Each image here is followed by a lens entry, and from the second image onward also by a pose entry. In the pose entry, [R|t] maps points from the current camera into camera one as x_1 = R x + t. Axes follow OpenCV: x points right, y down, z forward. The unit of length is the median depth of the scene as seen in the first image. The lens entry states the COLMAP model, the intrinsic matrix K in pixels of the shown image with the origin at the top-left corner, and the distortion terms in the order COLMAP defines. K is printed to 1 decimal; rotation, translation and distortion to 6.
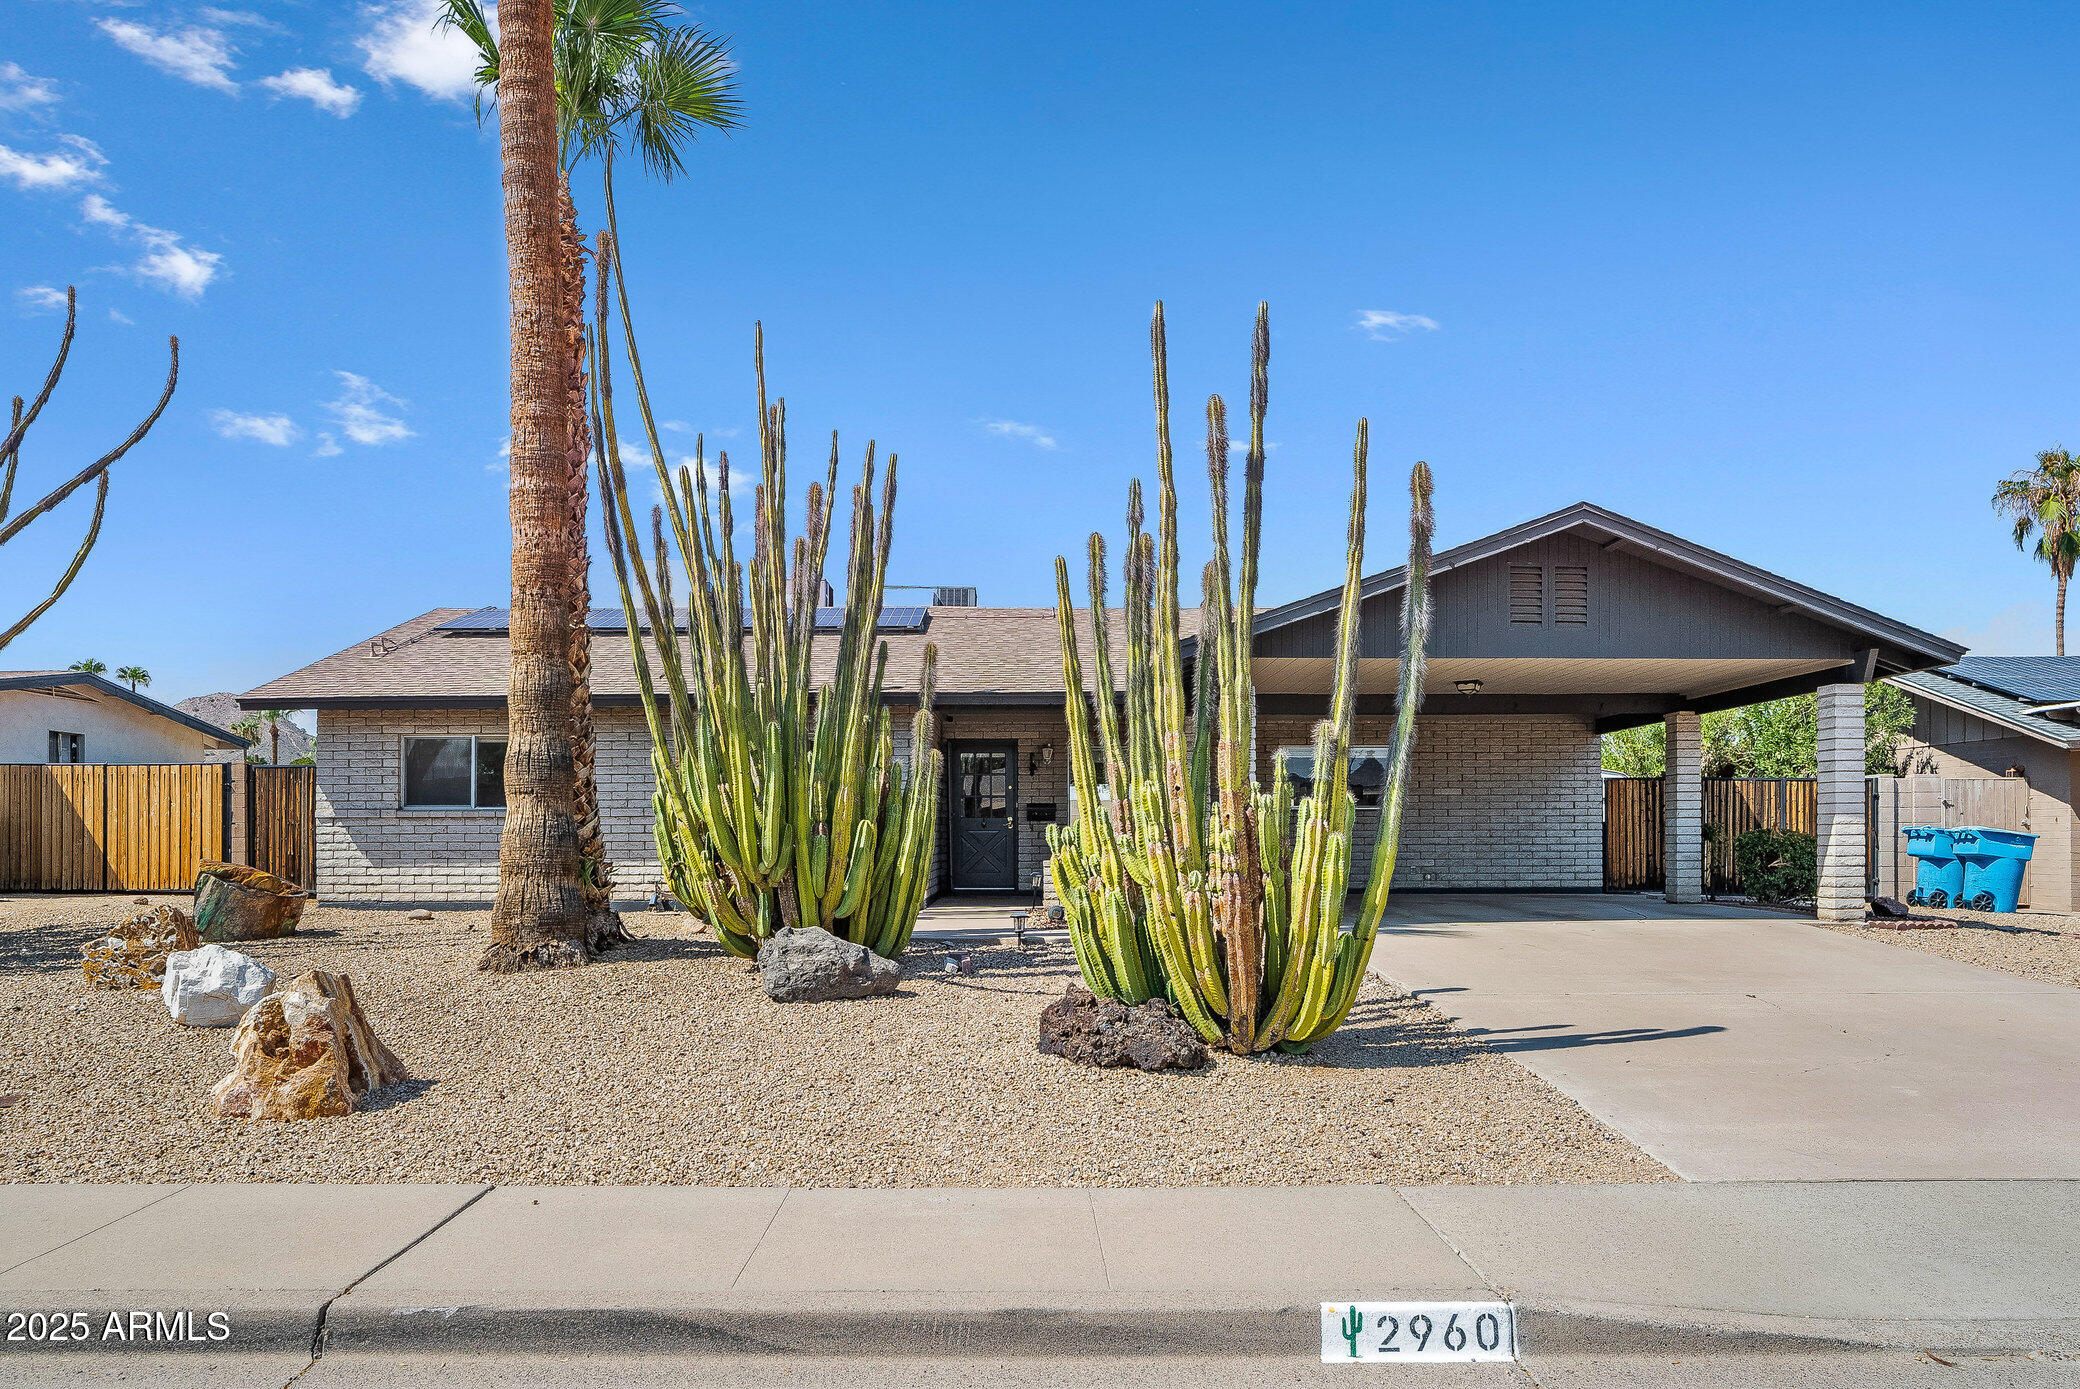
lens RADIAL K [[1262.4, 0, 1039.9], [0, 1262.4, 698.1], [0, 0, 1]] dist [-0.007256, -0.000493]
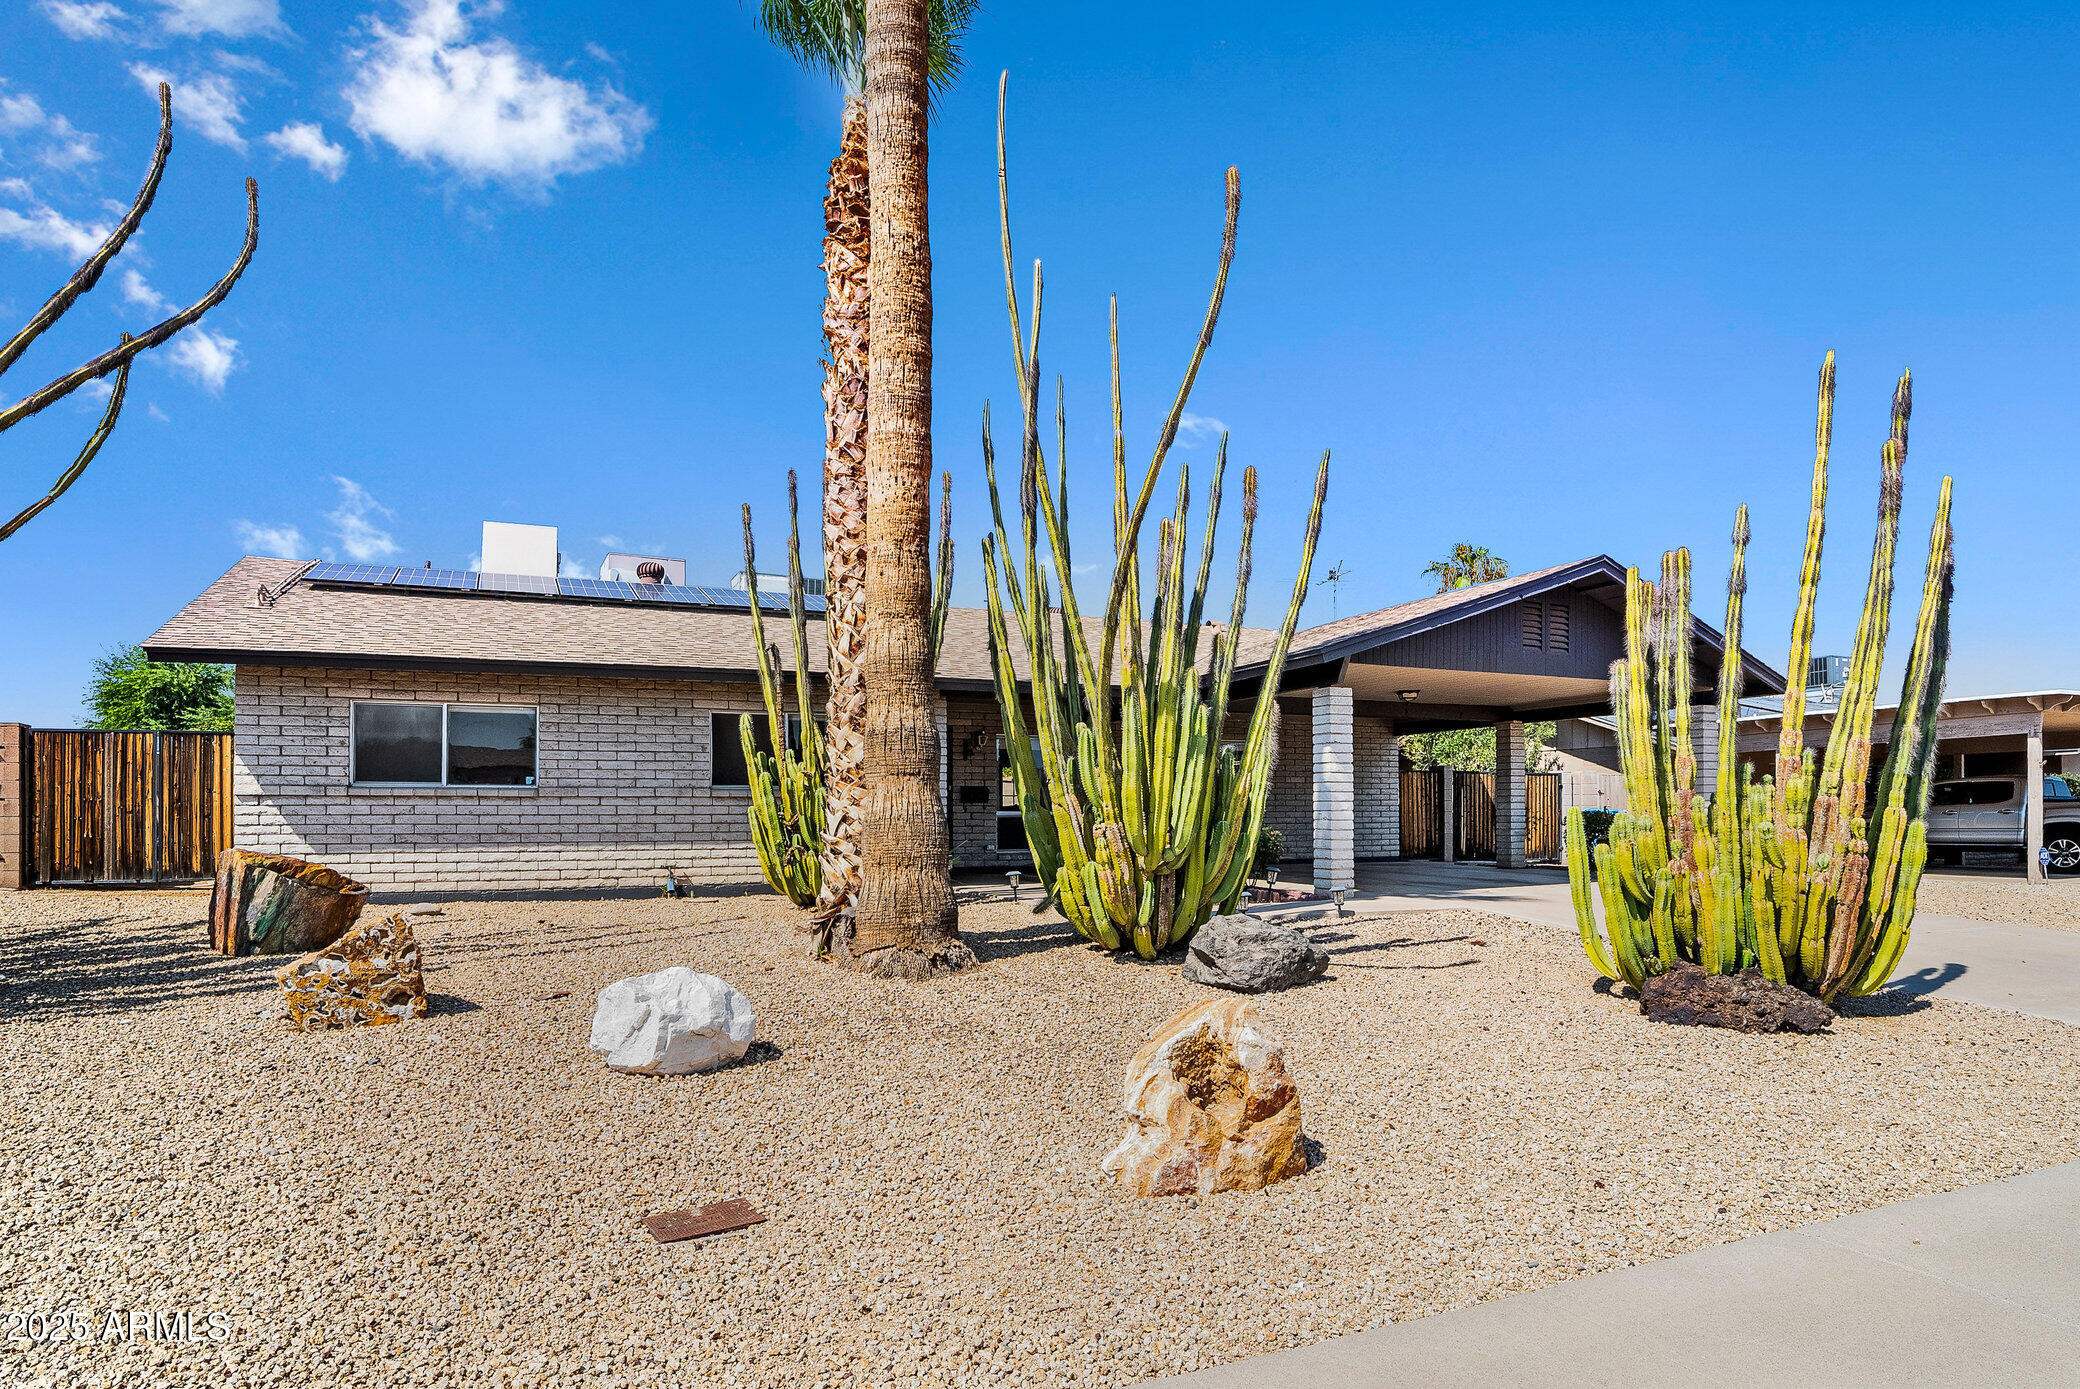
lens RADIAL K [[1085.2, 0, 1039.6], [0, 1085.2, 691.6], [0, 0, 1]] dist [-0.034765, 0.003325]
pose [[0.924749, 0.042037, 0.378249, -0.356438], [-0.041370, 0.999095, -0.009894, 0.012230], [-0.378323, -0.006499, 0.925651, 0.152448]]
